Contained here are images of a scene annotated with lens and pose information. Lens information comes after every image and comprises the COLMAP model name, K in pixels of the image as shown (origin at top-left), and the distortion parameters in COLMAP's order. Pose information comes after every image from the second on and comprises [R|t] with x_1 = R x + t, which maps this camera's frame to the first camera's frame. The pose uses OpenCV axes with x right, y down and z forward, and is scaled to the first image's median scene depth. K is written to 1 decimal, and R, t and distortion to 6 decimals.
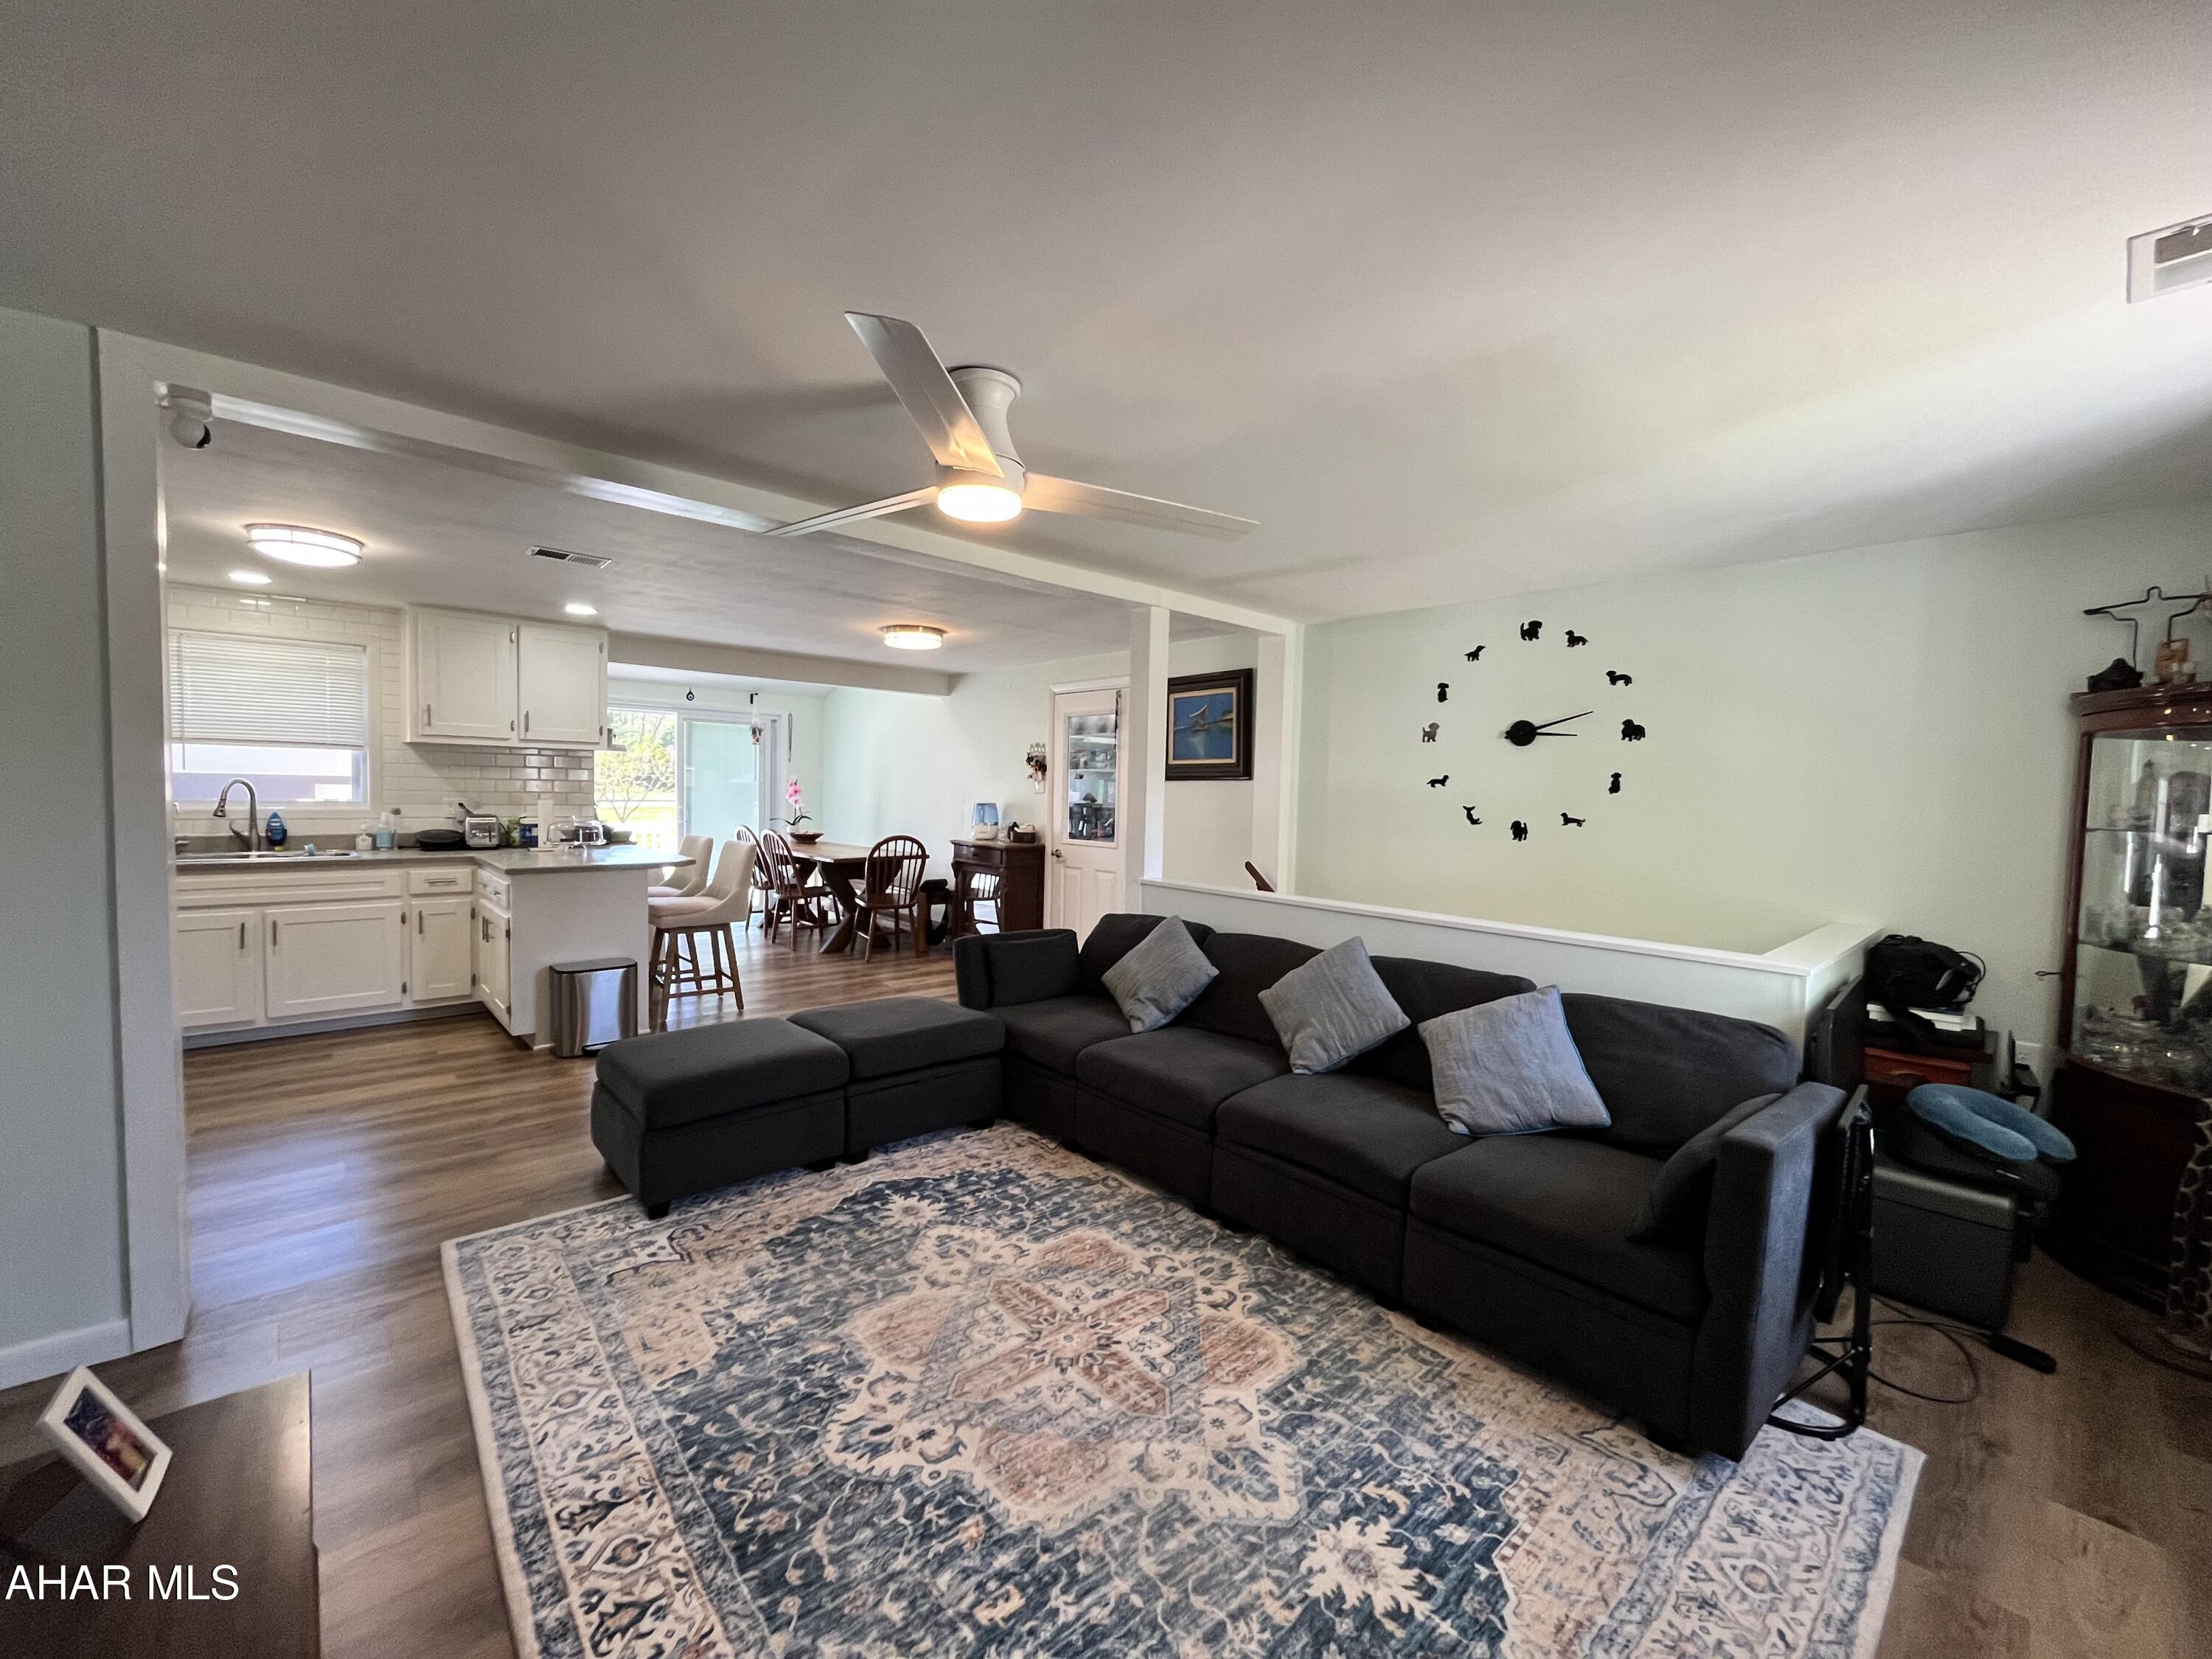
lens RADIAL K [[888.7, 0, 1099.1], [0, 888.7, 834.5], [0, 0, 1]] dist [-0.002725, -0.000280]
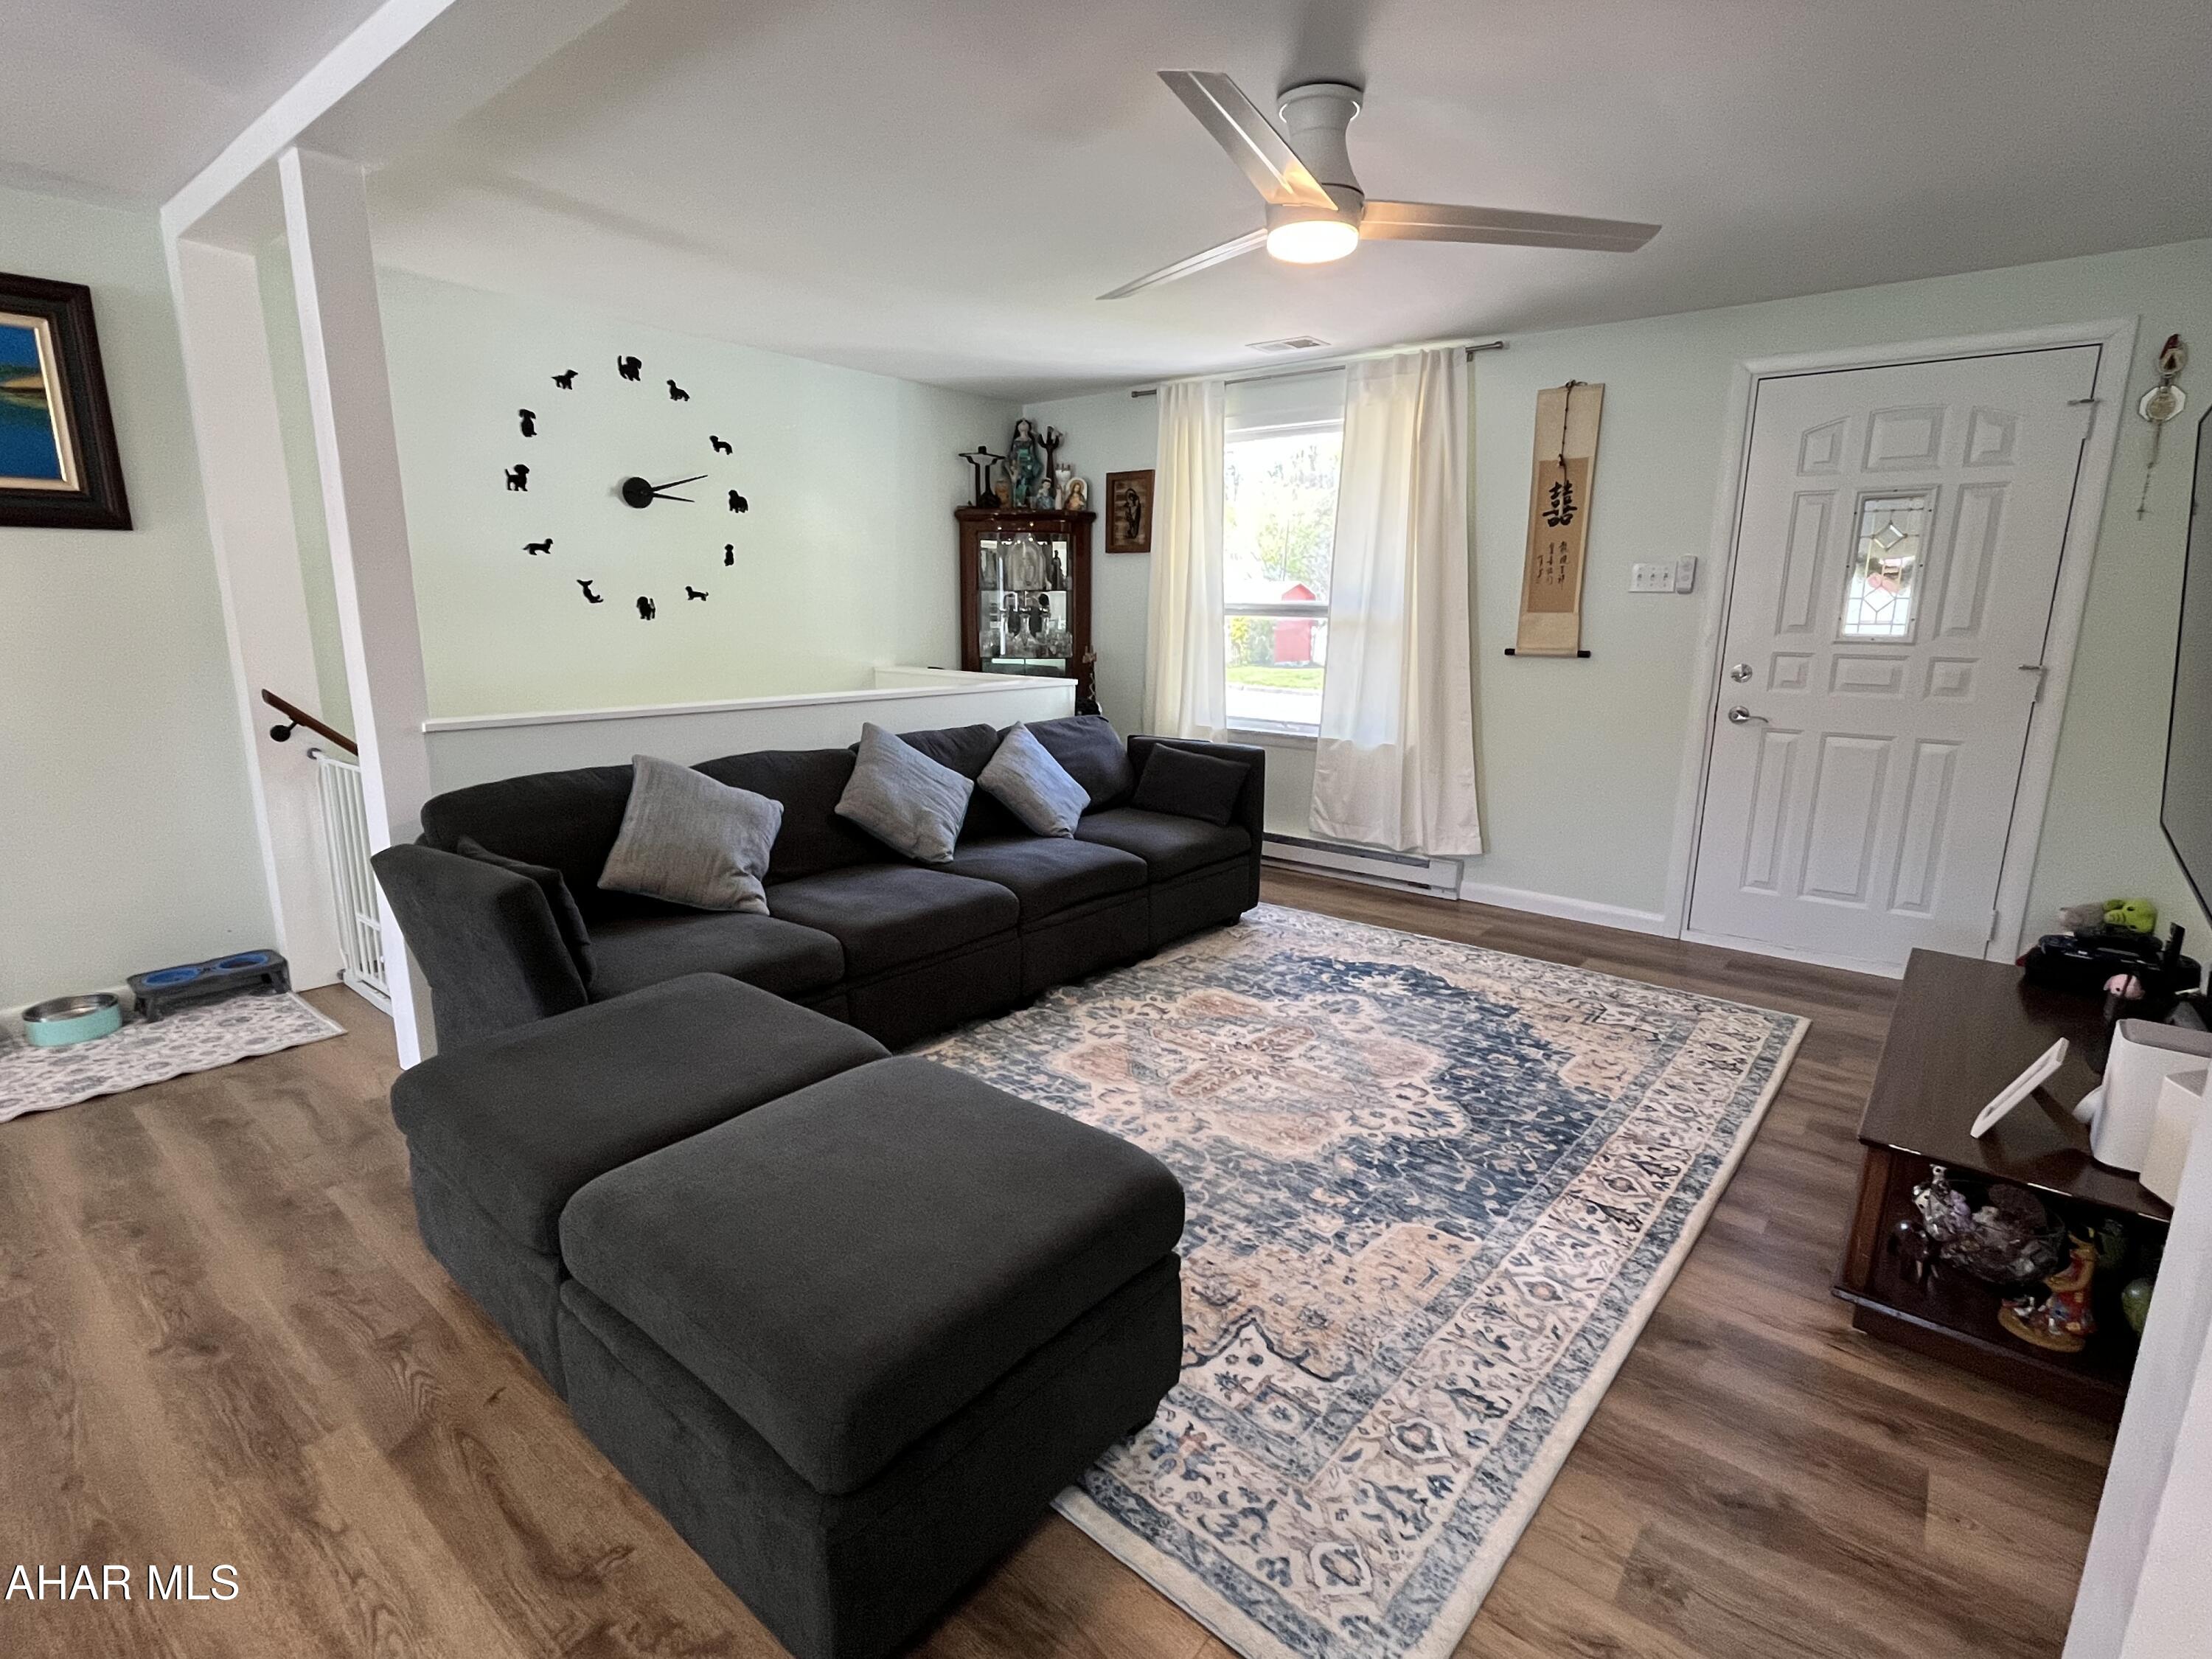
lens RADIAL K [[1066.6, 0, 1110.2], [0, 1066.6, 832.1], [0, 0, 1]] dist [-0.005527, -0.000265]
pose [[-0.151030, -0.232141, 0.960885, -1.472843], [0.037892, 0.969961, 0.240289, -0.055878], [-0.987803, 0.072701, -0.137697, 1.579901]]
